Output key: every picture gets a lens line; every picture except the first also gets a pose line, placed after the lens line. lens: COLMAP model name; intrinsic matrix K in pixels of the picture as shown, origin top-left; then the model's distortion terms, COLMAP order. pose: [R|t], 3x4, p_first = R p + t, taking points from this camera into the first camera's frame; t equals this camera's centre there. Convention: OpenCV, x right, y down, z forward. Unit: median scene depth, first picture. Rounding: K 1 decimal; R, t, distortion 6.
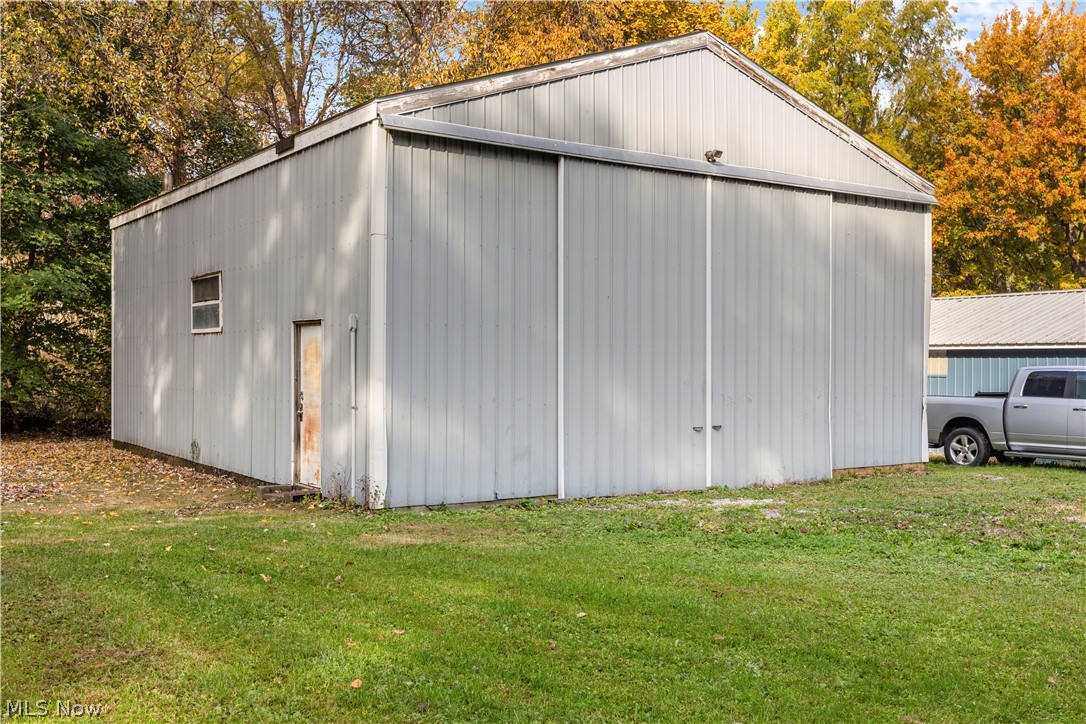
lens RADIAL K [[1084.7, 0, 541.2], [0, 1084.7, 361.3], [0, 0, 1]] dist [0.003726, 0.000000]
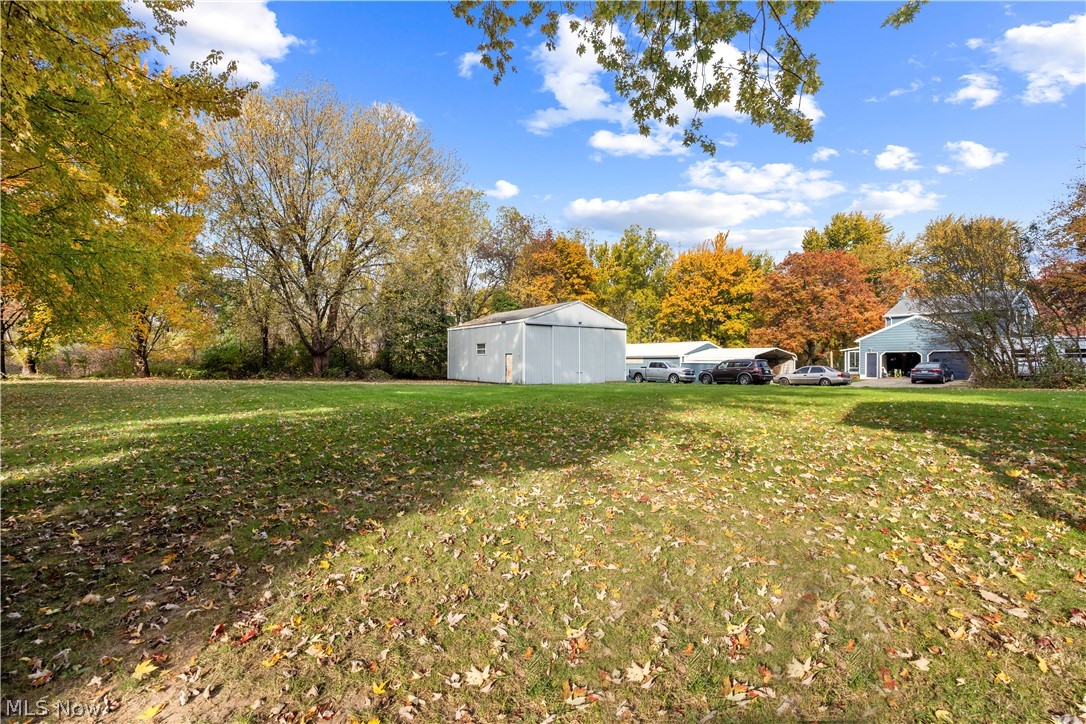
lens RADIAL K [[486.9, 0, 538.7], [0, 486.9, 363.9], [0, 0, 1]] dist [-0.002949, -0.000043]
pose [[0.999910, -0.003655, 0.012913, -0.068987], [0.003547, 0.999959, 0.008364, -0.003254], [-0.012943, -0.008318, 0.999882, -1.214985]]
